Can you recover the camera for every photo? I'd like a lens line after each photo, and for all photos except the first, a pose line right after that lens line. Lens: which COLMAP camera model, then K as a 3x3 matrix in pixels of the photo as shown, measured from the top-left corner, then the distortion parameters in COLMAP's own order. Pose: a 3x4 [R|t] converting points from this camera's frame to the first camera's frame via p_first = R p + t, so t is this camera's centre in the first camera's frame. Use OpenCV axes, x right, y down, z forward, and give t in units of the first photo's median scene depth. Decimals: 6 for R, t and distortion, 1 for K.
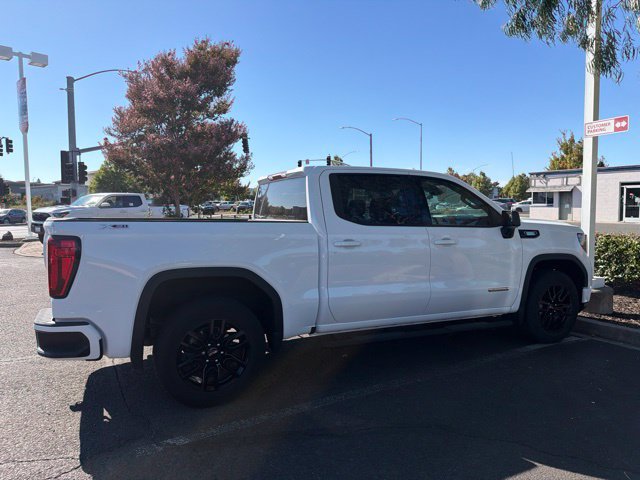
lens RADIAL K [[448.1, 0, 323.4], [0, 448.1, 238.2], [0, 0, 1]] dist [0.049941, -0.064949]
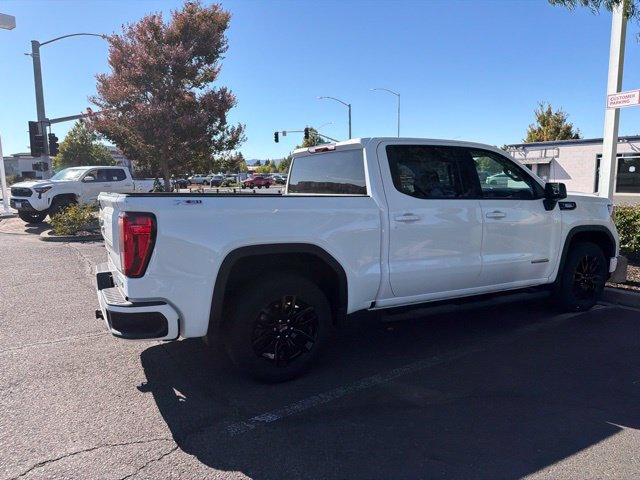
lens RADIAL K [[448.1, 0, 323.4], [0, 448.1, 245.4], [0, 0, 1]] dist [0.049941, -0.064949]
pose [[0.998068, -0.013372, 0.060682, -0.150825], [0.008789, 0.997132, 0.075173, -0.002102], [-0.061513, -0.074494, 0.995322, 0.018998]]
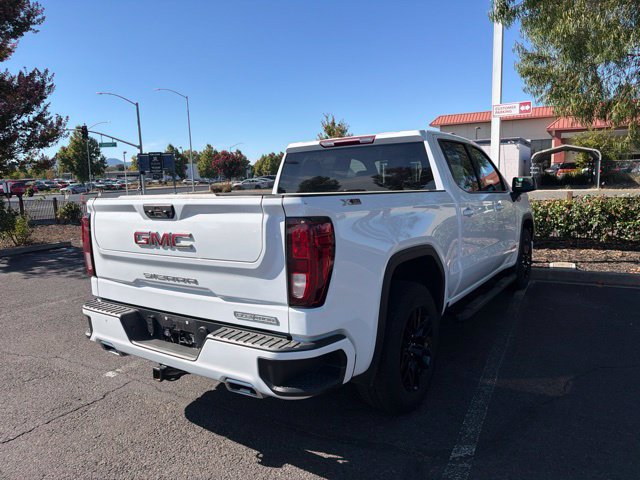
lens RADIAL K [[448.1, 0, 324.6], [0, 448.1, 240.4], [0, 0, 1]] dist [0.049941, -0.064949]
pose [[0.855262, -0.084510, 0.511258, -0.564747], [0.057024, 0.995969, 0.069239, -0.009764], [-0.515048, -0.030063, 0.856634, 0.253898]]
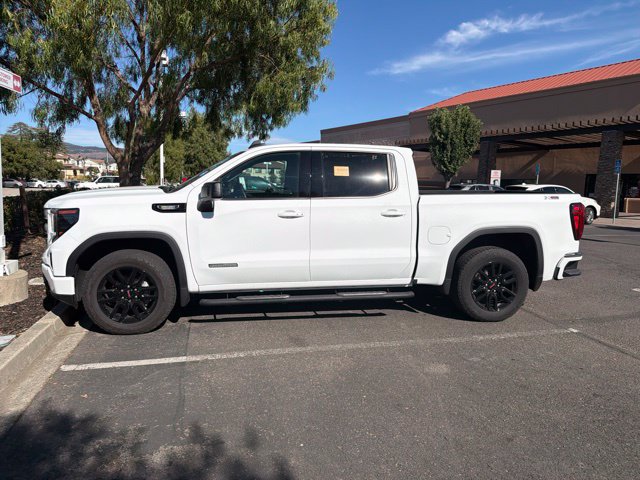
lens RADIAL K [[448.1, 0, 316.0], [0, 448.1, 232.4], [0, 0, 1]] dist [0.049941, -0.064949]
pose [[-0.958170, -0.045814, 0.282509, -0.243467], [0.001877, 0.986078, 0.166274, -0.126160], [-0.286193, 0.159849, -0.944744, 2.087845]]
